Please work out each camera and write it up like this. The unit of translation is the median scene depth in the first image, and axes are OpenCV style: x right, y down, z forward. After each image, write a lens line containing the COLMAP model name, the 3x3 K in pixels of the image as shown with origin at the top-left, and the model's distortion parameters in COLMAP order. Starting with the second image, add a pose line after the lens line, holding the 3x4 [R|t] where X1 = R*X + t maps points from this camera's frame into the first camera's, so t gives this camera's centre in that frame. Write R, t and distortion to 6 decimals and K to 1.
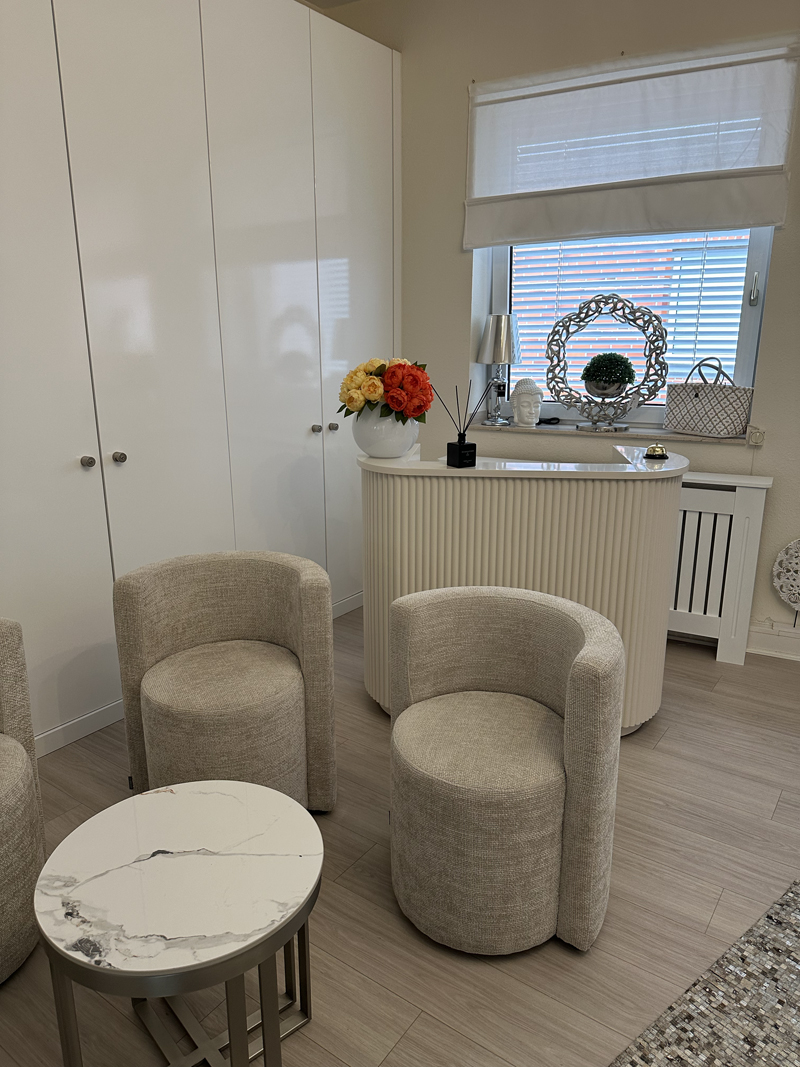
lens RADIAL K [[767.4, 0, 403.4], [0, 767.4, 531.3], [0, 0, 1]] dist [0.086570, -0.091938]
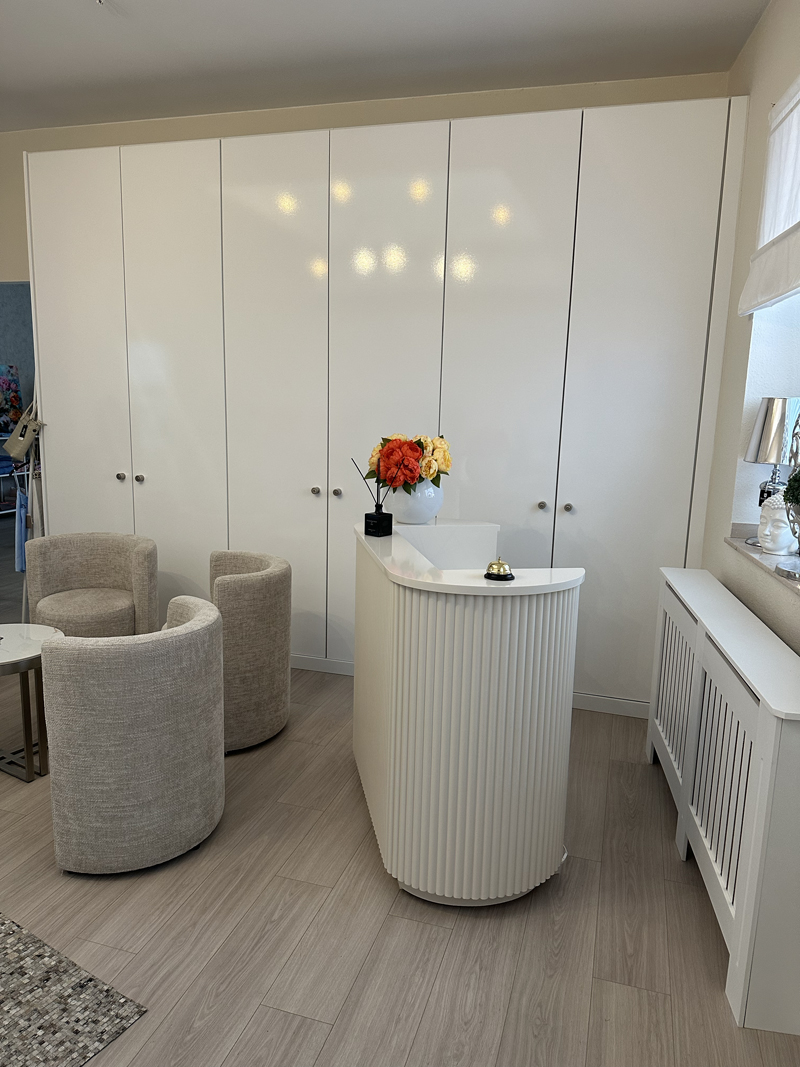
lens RADIAL K [[750.3, 0, 402.2], [0, 750.3, 541.8], [0, 0, 1]] dist [0.151276, -0.176202]
pose [[0.285468, 0.182260, -0.940898, 1.068223], [-0.261460, 0.959321, 0.106502, -0.196812], [0.922034, 0.215604, 0.321509, 0.697497]]
